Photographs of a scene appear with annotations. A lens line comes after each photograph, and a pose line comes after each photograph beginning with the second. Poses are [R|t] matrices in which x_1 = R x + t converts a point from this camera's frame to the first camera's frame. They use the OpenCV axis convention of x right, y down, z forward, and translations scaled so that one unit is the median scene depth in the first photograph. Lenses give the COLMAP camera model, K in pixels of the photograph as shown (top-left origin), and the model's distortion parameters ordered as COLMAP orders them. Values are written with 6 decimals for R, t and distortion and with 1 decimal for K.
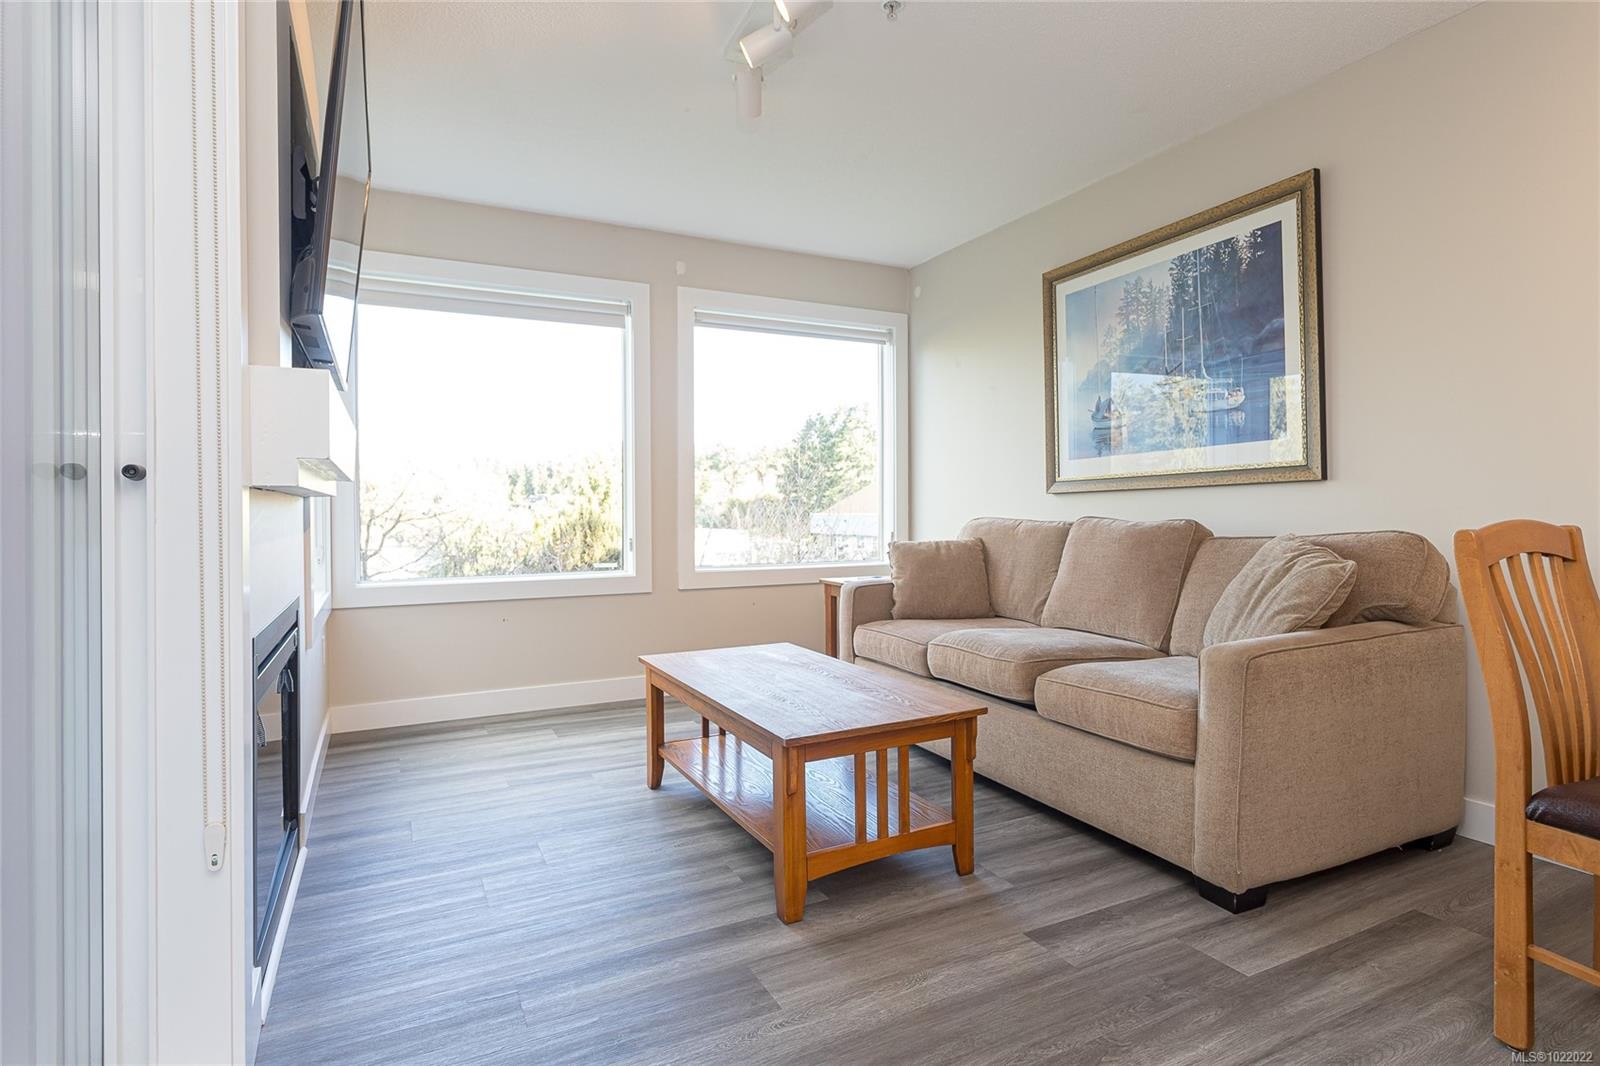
lens RADIAL K [[833.3, 0, 816.7], [0, 833.3, 514.2], [0, 0, 1]] dist [0.002173, -0.000253]
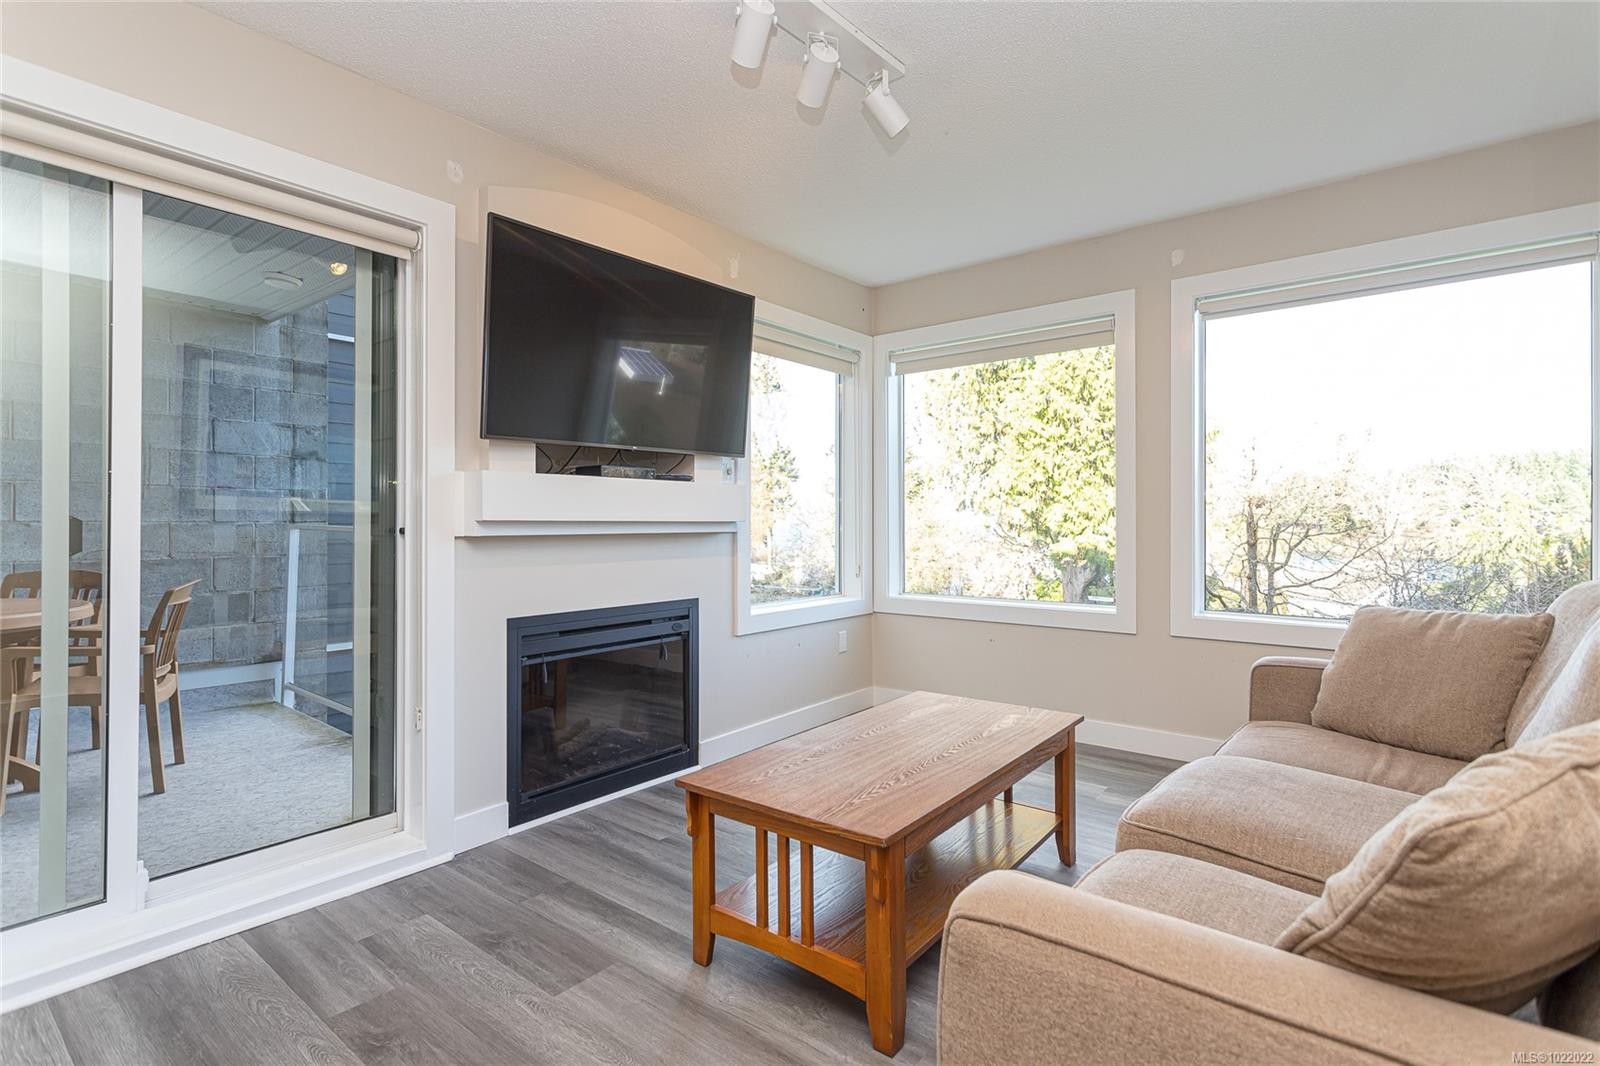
lens RADIAL K [[777.8, 0, 794.6], [0, 777.8, 521.3], [0, 0, 1]] dist [0.002007, 0.000815]
pose [[0.404333, 0.005884, -0.914593, 0.530753], [-0.008358, 0.999961, 0.002738, -0.033918], [0.914574, 0.006537, 0.404367, 0.428299]]
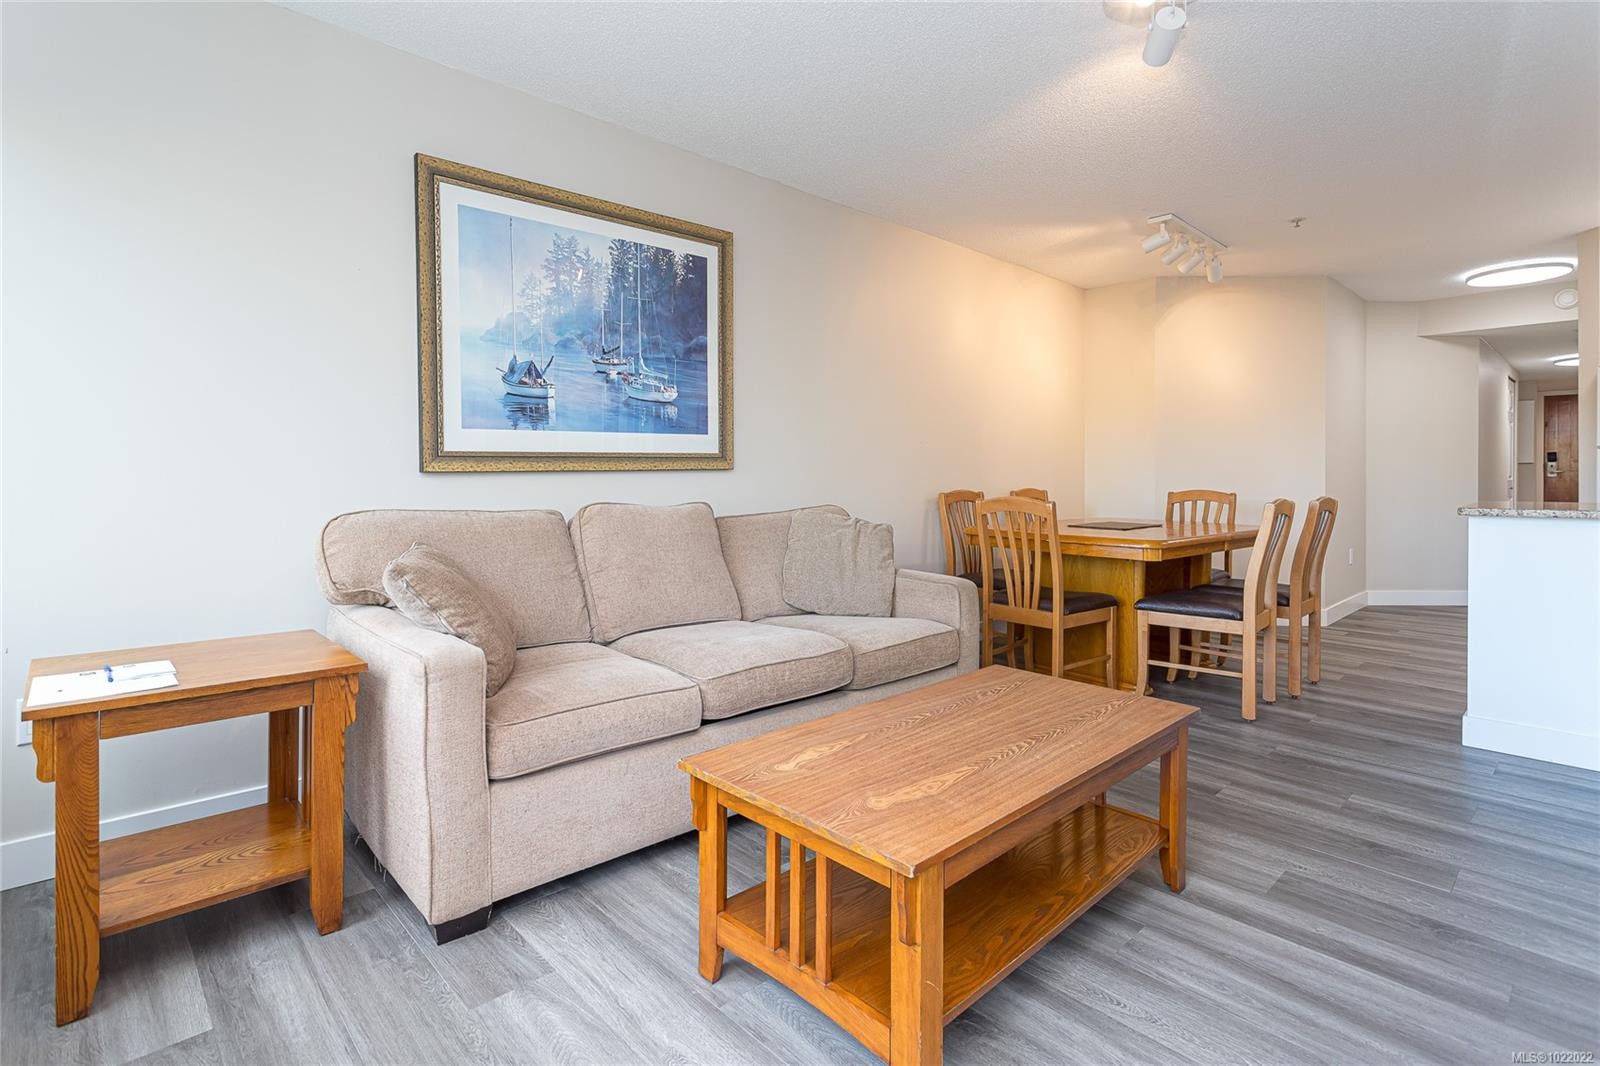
lens RADIAL K [[777.8, 0, 795.1], [0, 777.8, 478.0], [0, 0, 1]] dist [0.002007, 0.000815]
pose [[-0.274342, 0.003738, 0.961625, -0.512165], [0.005502, 0.999982, -0.002318, -0.019981], [-0.961616, 0.004655, -0.274358, 1.040871]]
